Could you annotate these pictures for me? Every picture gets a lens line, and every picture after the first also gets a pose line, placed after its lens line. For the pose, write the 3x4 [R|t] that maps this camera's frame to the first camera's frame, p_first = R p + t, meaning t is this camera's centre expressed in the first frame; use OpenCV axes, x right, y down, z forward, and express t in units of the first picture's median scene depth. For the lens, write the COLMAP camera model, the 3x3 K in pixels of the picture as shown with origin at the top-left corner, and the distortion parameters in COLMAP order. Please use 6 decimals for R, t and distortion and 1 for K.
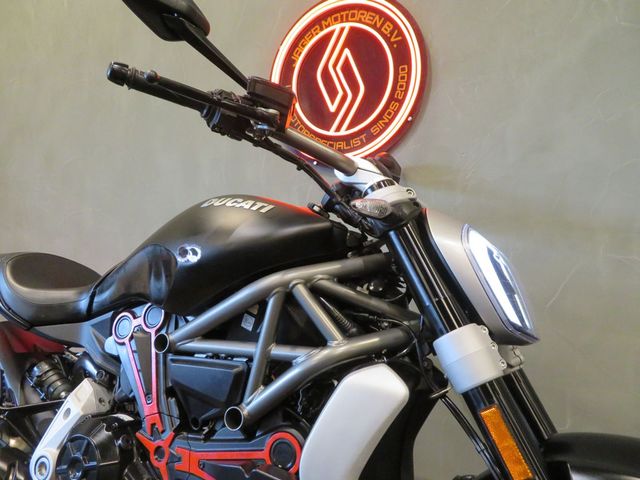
lens RADIAL K [[456.8, 0, 320.0], [0, 456.8, 240.0], [0, 0, 1]] dist [-0.009593, -0.001970]
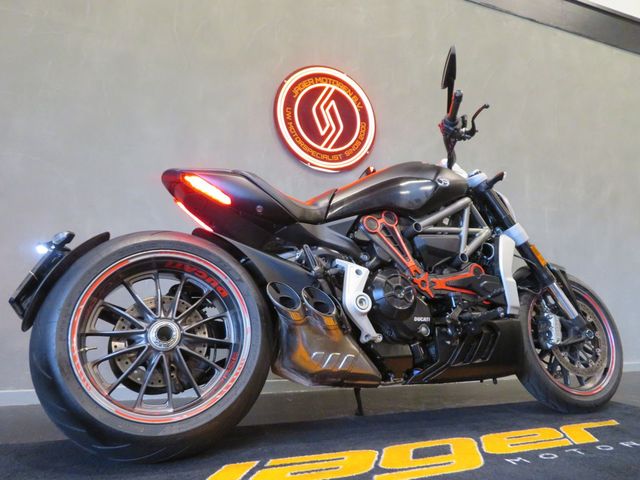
lens RADIAL K [[456.8, 0, 320.0], [0, 456.8, 240.0], [0, 0, 1]] dist [-0.009593, -0.001970]
pose [[0.630997, 0.125399, 0.765584, -2.170707], [-0.002943, 0.987229, -0.159277, 0.615672], [-0.775780, 0.098251, 0.623308, 0.143916]]
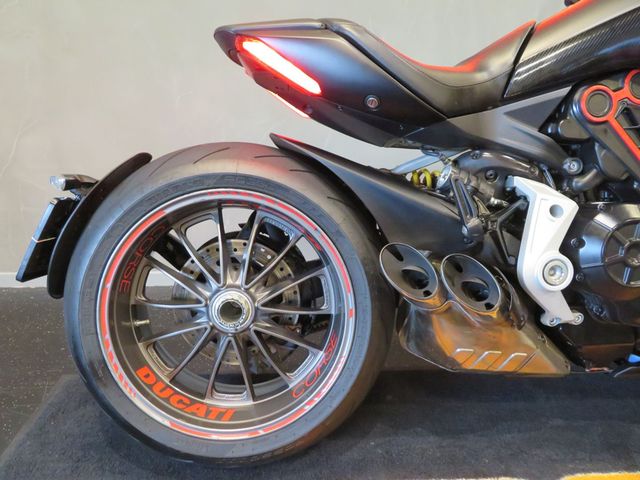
lens RADIAL K [[456.8, 0, 320.0], [0, 456.8, 240.0], [0, 0, 1]] dist [-0.009593, -0.001970]
pose [[0.860862, -0.166094, 0.480968, -1.583817], [0.012100, 0.951641, 0.306975, 0.200011], [-0.508695, -0.258443, 0.821241, 0.609739]]
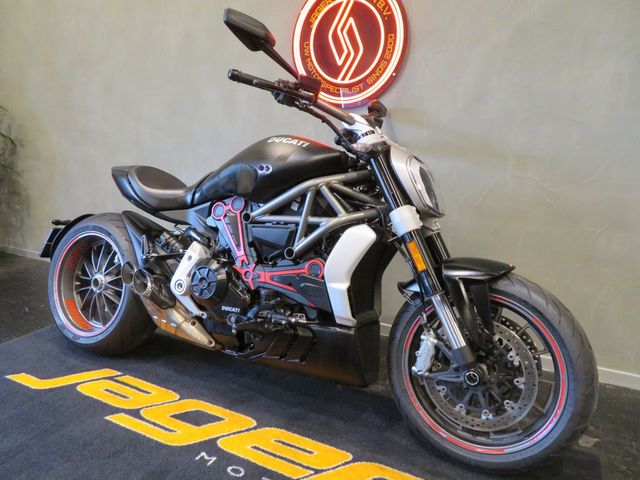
lens RADIAL K [[456.8, 0, 320.0], [0, 456.8, 240.0], [0, 0, 1]] dist [-0.009593, -0.001970]
pose [[0.999916, 0.012219, 0.004271, -0.061235], [-0.012803, 0.982280, 0.186981, -0.036024], [-0.001911, -0.187020, 0.982354, -0.882600]]
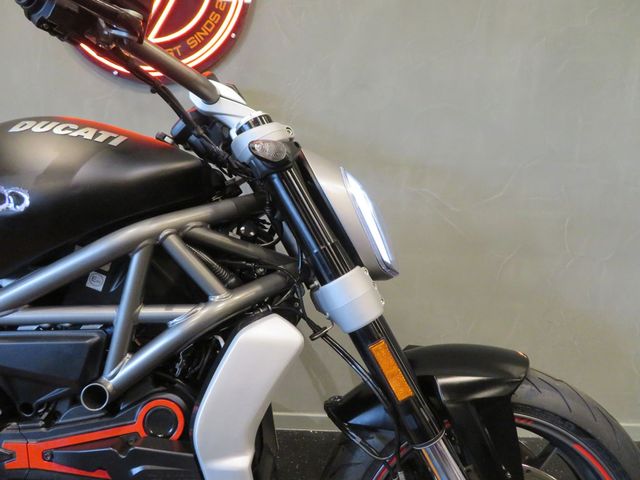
lens RADIAL K [[456.8, 0, 320.0], [0, 456.8, 240.0], [0, 0, 1]] dist [-0.009593, -0.001970]
pose [[0.876006, -0.057586, 0.478849, -0.195884], [-0.028812, 0.984825, 0.171144, -0.043927], [-0.481438, -0.163720, 0.861054, 0.119812]]
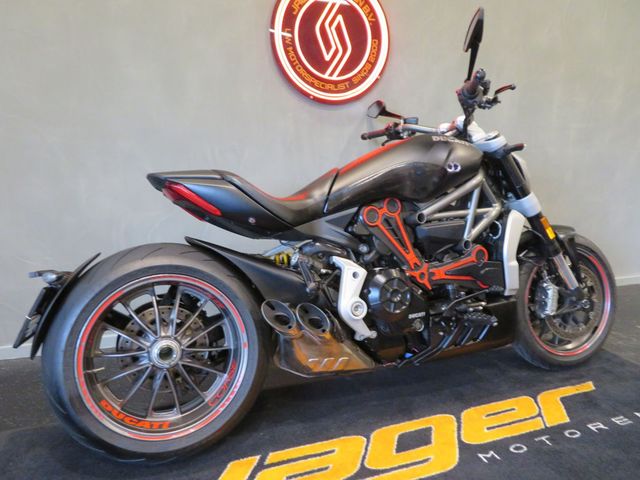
lens RADIAL K [[456.8, 0, 320.0], [0, 456.8, 240.0], [0, 0, 1]] dist [-0.009593, -0.001970]
pose [[0.655465, -0.138957, 0.742332, -2.071684], [-0.009262, 0.981374, 0.191881, -0.032308], [-0.755169, -0.132647, 0.641970, 0.140198]]
